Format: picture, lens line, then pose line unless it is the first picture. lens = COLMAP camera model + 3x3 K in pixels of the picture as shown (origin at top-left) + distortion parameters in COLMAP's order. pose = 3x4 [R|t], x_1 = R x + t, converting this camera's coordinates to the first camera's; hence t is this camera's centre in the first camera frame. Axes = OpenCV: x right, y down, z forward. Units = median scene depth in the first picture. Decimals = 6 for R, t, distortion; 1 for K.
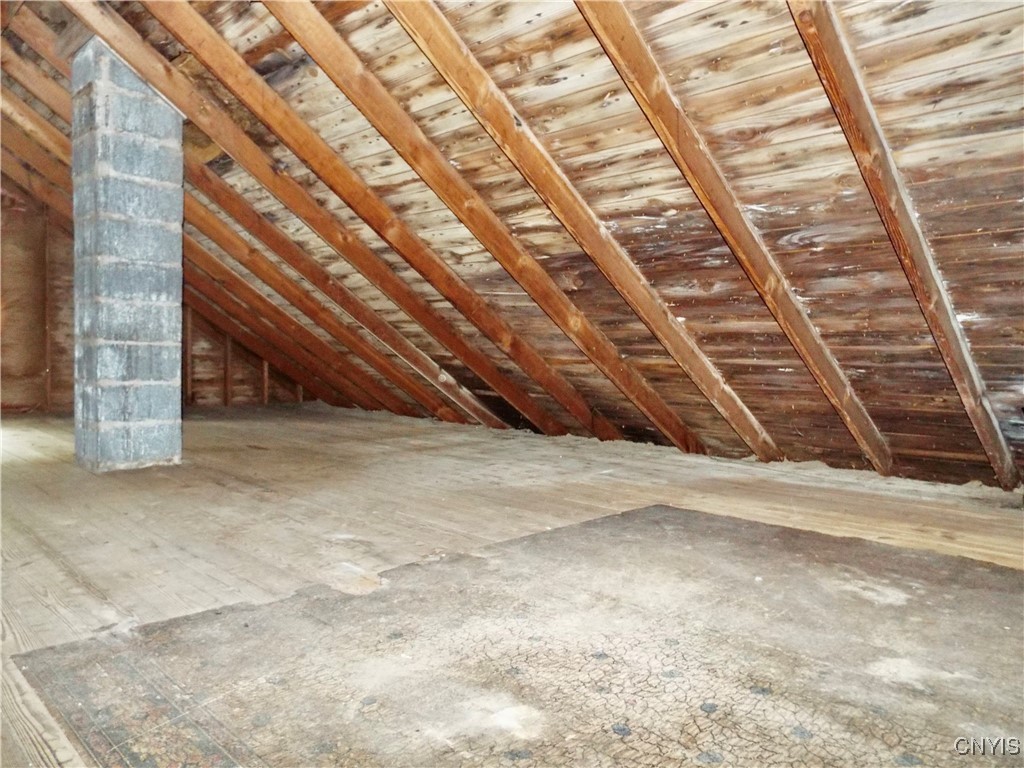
lens RADIAL K [[742.2, 0, 510.6], [0, 742.2, 378.7], [0, 0, 1]] dist [-0.018784, 0.021714]
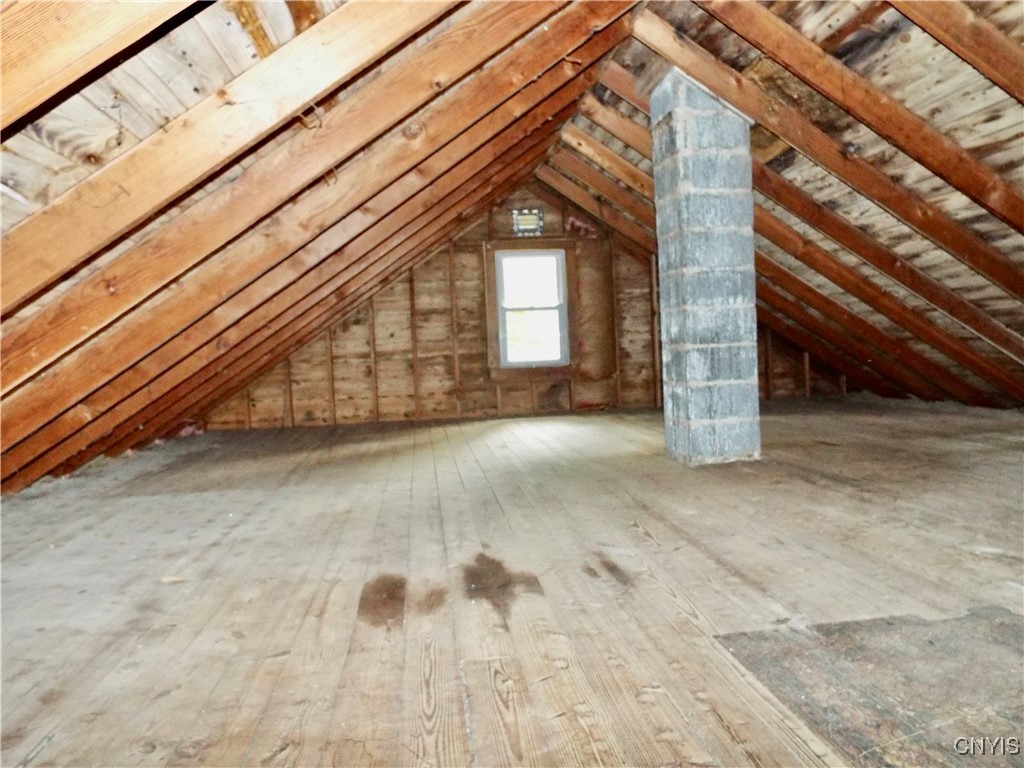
lens RADIAL K [[742.2, 0, 510.6], [0, 742.2, 378.7], [0, 0, 1]] dist [-0.018784, 0.021714]
pose [[0.794267, -0.038998, -0.606316, -0.099392], [0.047085, 0.998888, -0.002567, -0.011612], [0.605741, -0.026510, 0.795220, -0.030158]]
